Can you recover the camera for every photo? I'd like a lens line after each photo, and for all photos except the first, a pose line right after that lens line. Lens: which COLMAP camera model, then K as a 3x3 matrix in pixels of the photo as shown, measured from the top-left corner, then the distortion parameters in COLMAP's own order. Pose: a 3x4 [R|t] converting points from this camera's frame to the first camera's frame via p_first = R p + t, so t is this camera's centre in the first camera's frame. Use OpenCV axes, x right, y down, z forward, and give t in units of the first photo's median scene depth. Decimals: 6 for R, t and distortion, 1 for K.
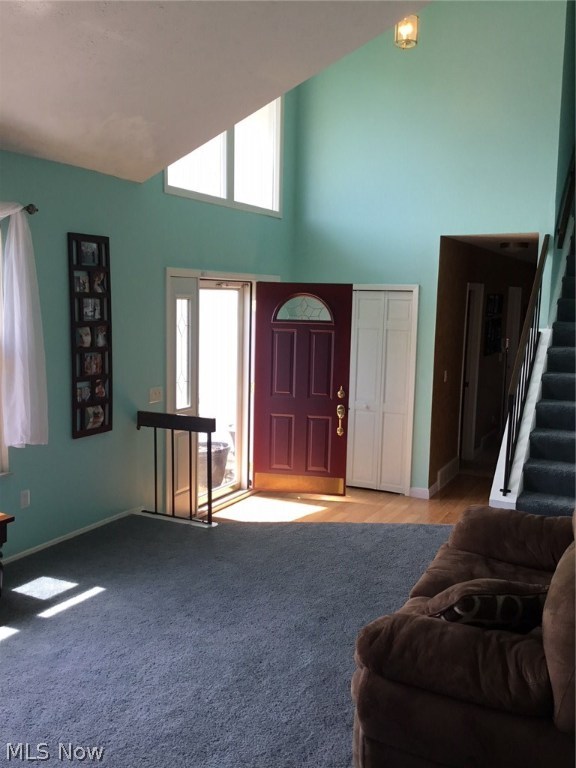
lens RADIAL K [[688.8, 0, 286.0], [0, 688.8, 386.0], [0, 0, 1]] dist [0.113361, -0.236608]
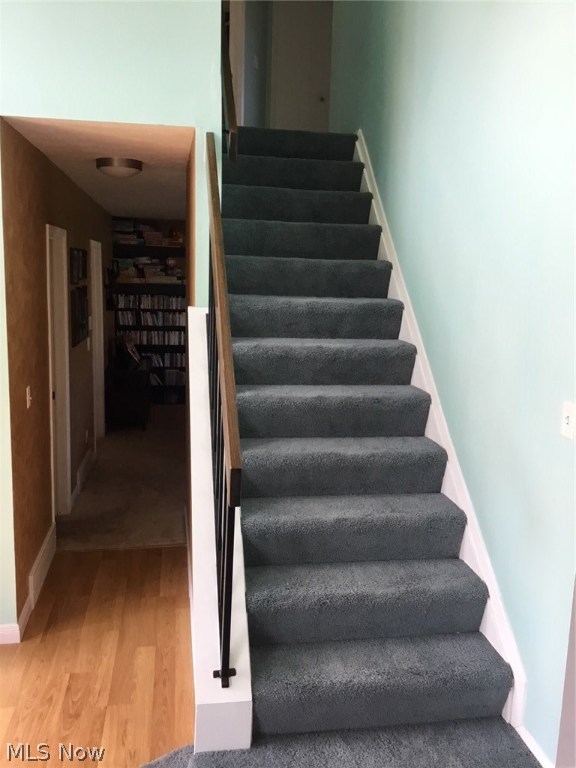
lens RADIAL K [[688.8, 0, 286.0], [0, 688.8, 386.0], [0, 0, 1]] dist [0.113361, -0.236608]
pose [[0.794345, -0.095606, 0.599896, 0.078866], [0.065651, 0.995264, 0.071685, -0.056403], [-0.603909, -0.017559, 0.796860, 0.528679]]
